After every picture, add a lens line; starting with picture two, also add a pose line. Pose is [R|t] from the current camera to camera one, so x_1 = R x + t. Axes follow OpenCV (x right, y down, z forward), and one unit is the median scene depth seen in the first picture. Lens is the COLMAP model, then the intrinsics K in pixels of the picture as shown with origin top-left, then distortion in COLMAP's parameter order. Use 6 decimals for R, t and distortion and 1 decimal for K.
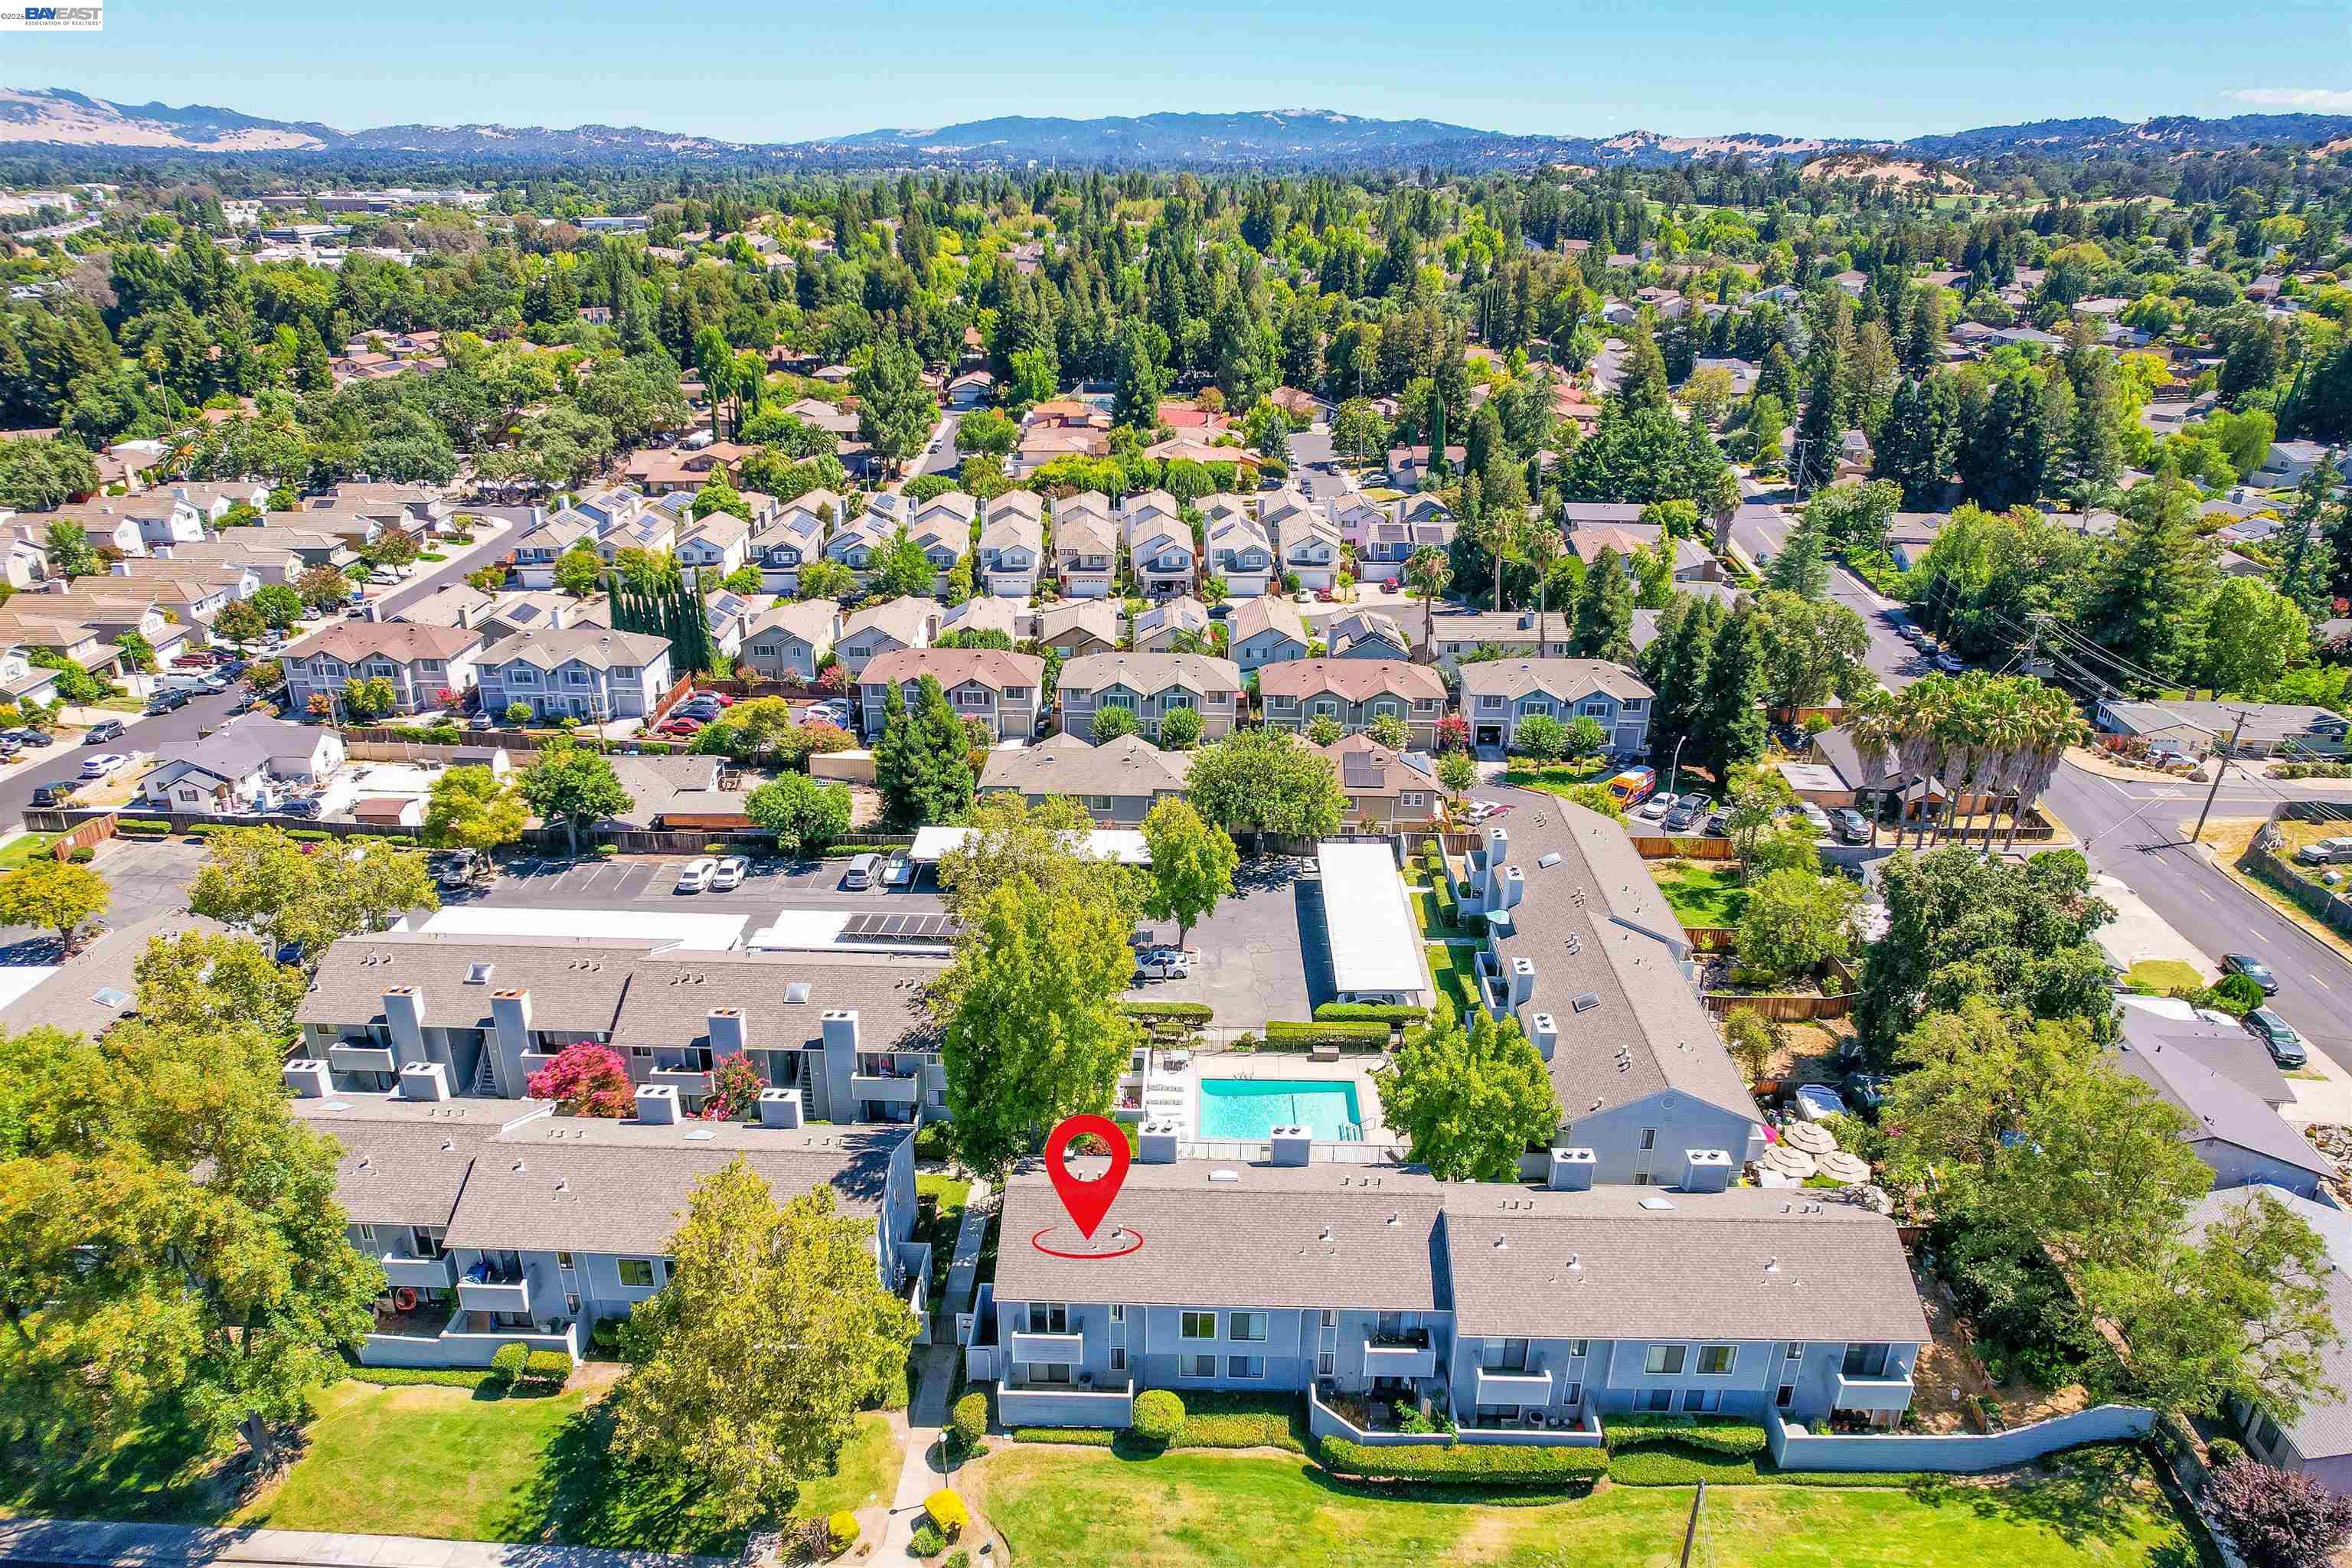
lens RADIAL K [[1529.6, 0, 1177.1], [0, 1529.6, 802.2], [0, 0, 1]] dist [-0.073365, 0.063393]
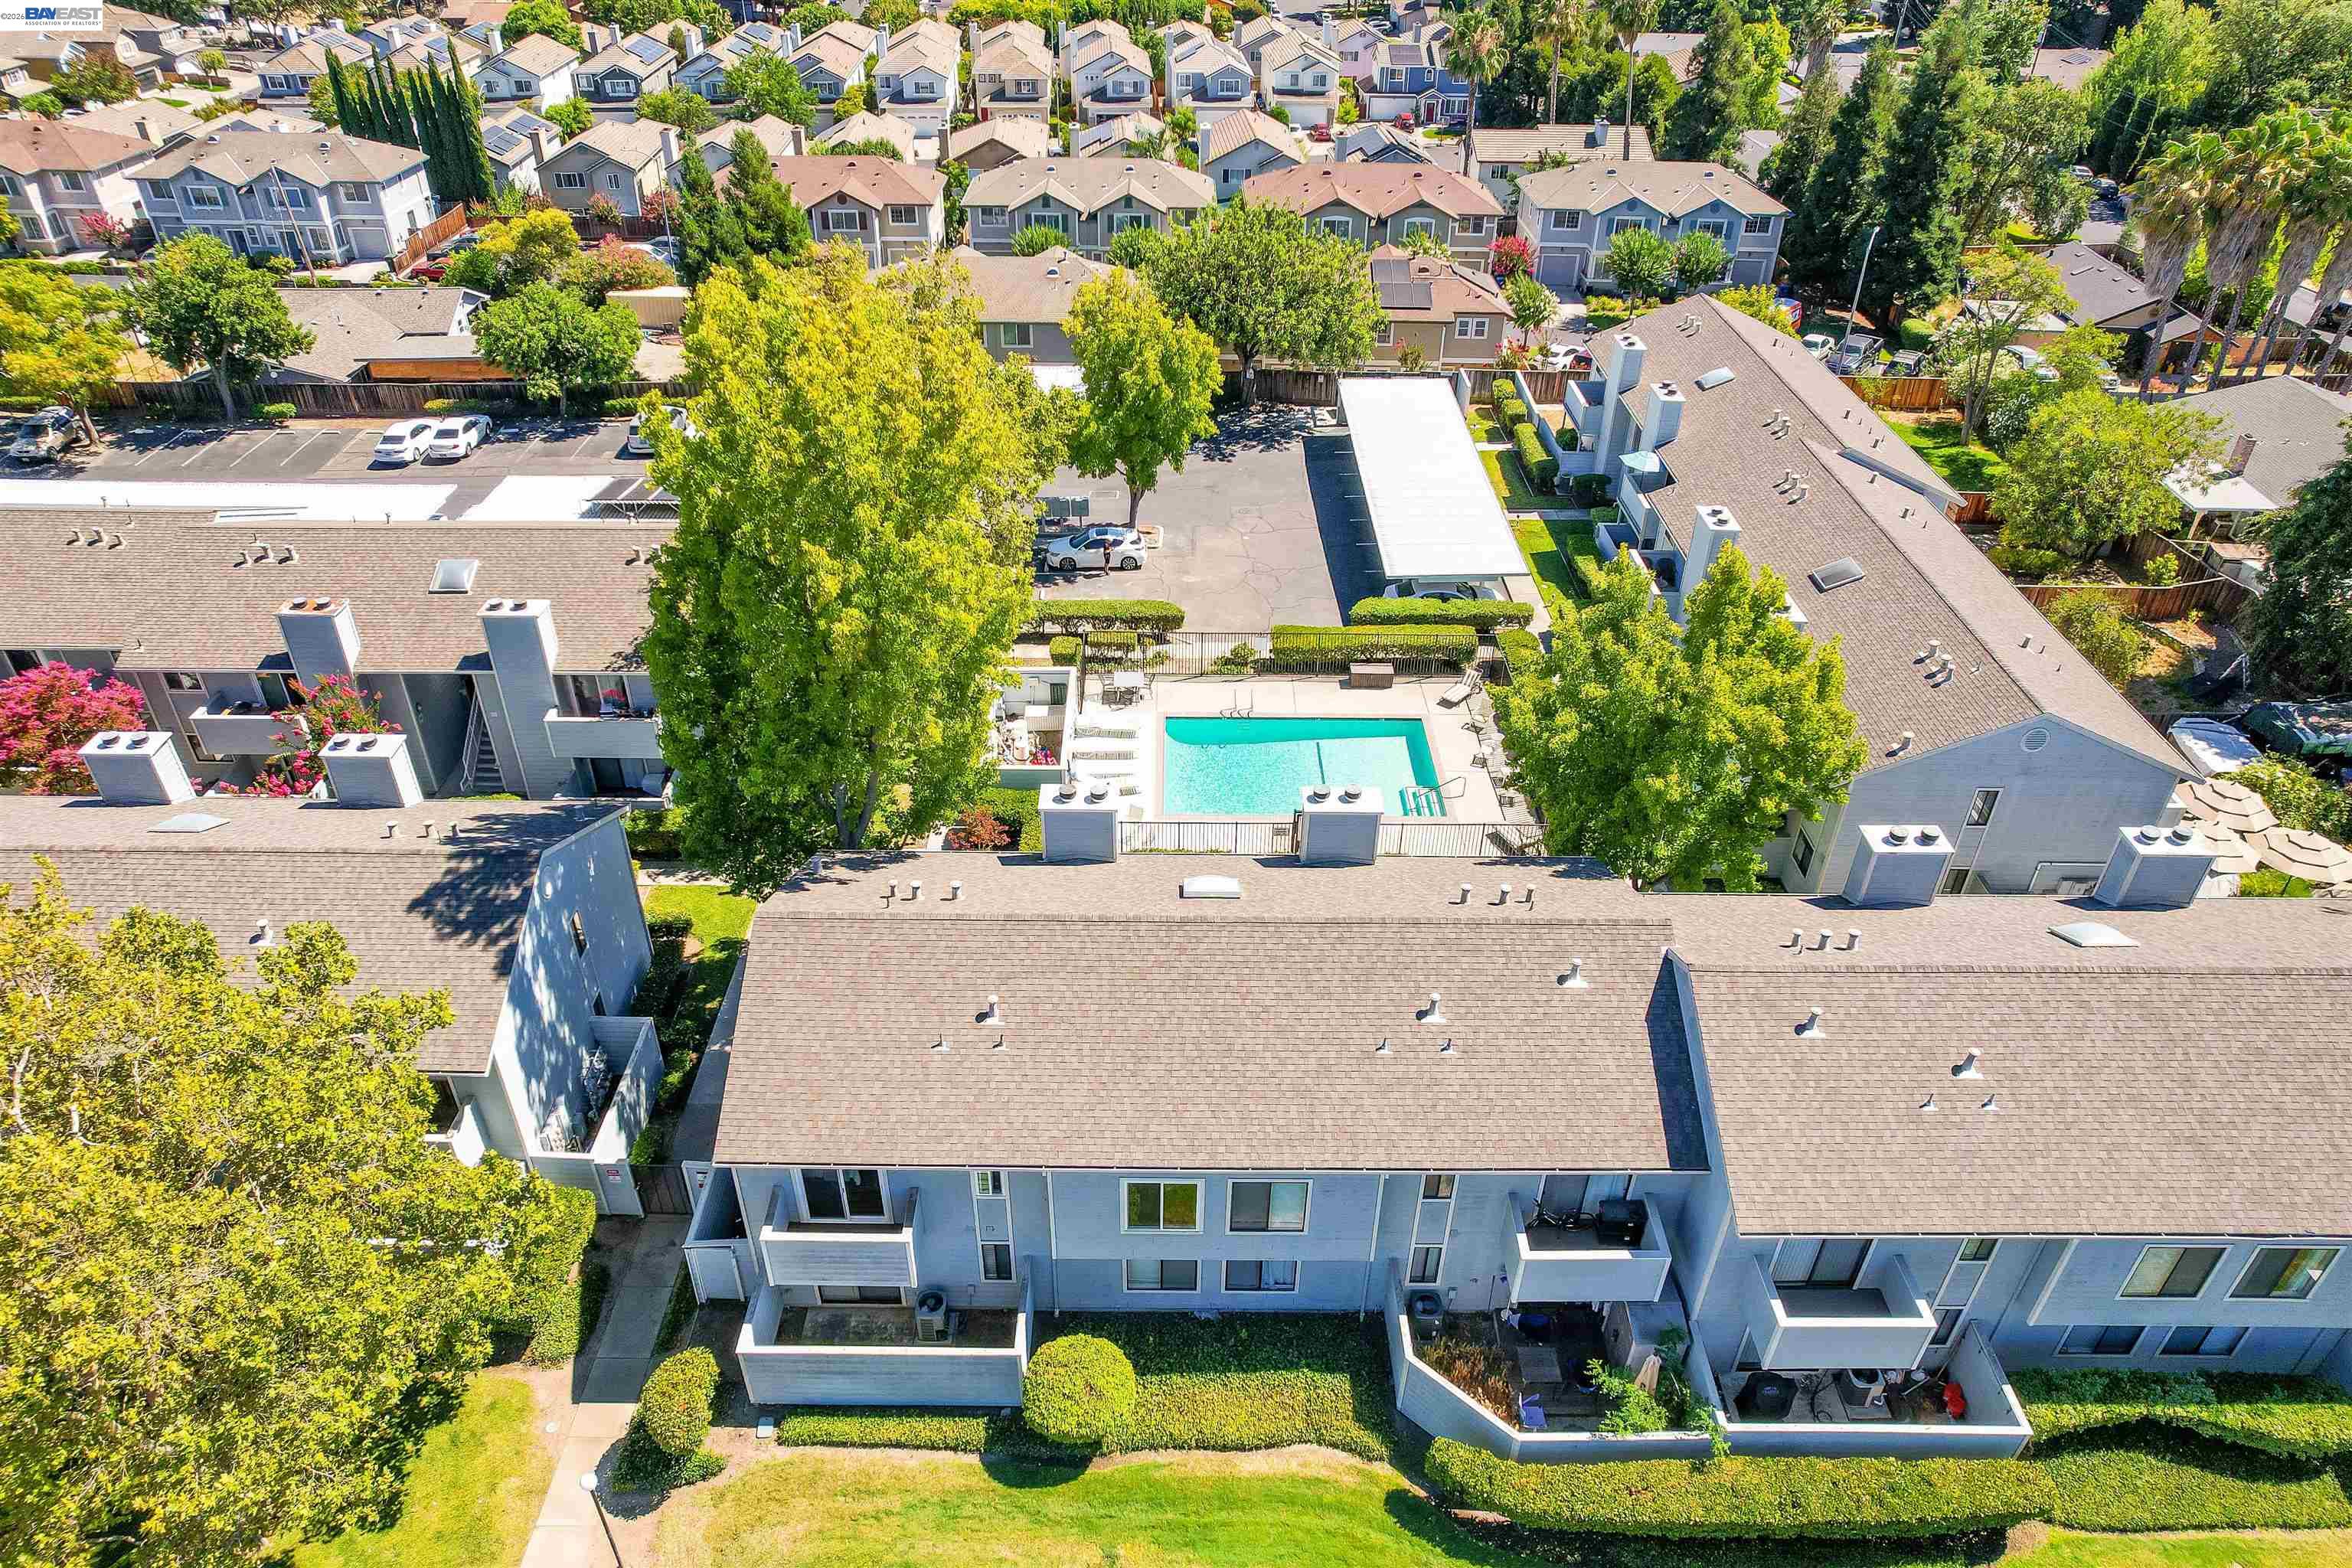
lens RADIAL K [[1529.6, 0, 1176.5], [0, 1529.6, 796.0], [0, 0, 1]] dist [-0.073365, 0.063393]
pose [[0.999722, -0.013016, 0.019649, 0.006232], [0.008813, 0.979645, 0.200542, 0.071783], [-0.021860, -0.200313, 0.979488, 0.319735]]
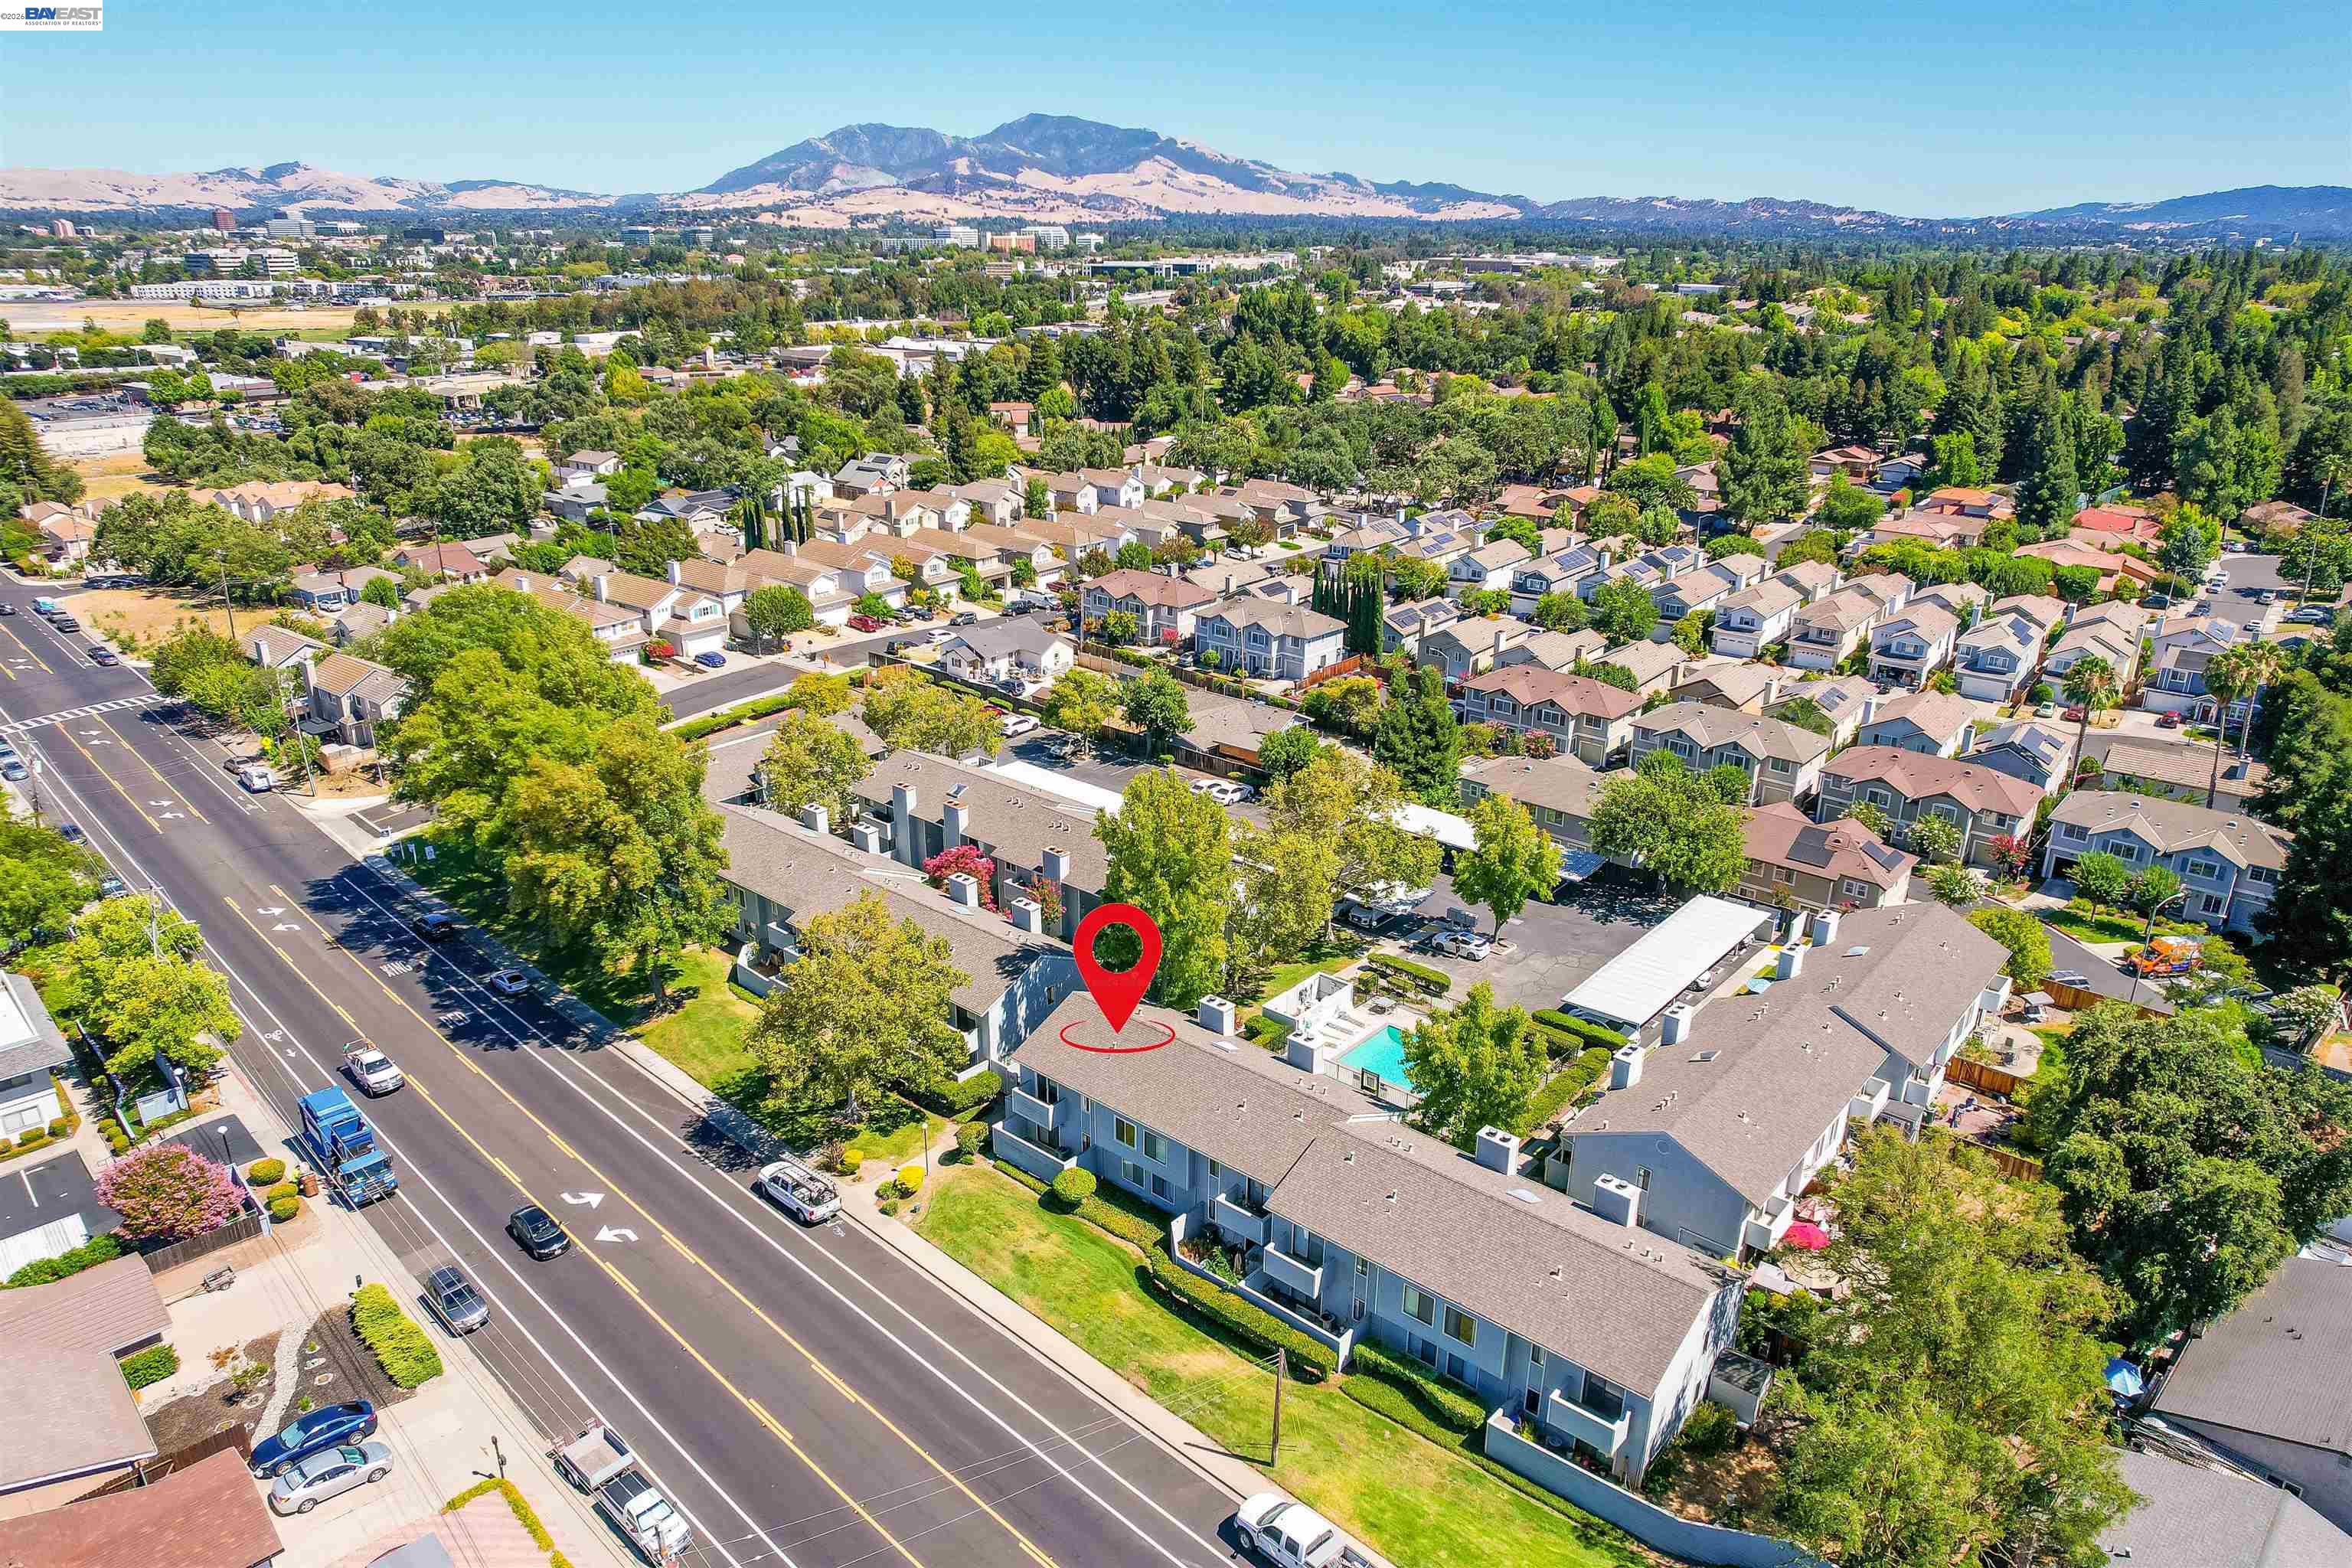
lens RADIAL K [[1529.6, 0, 1185.2], [0, 1529.6, 820.0], [0, 0, 1]] dist [-0.073365, 0.063393]
pose [[0.771447, 0.229085, -0.593624, 0.411744], [-0.247668, 0.967475, 0.051500, 0.012343], [0.586114, 0.107292, 0.803093, 0.002474]]
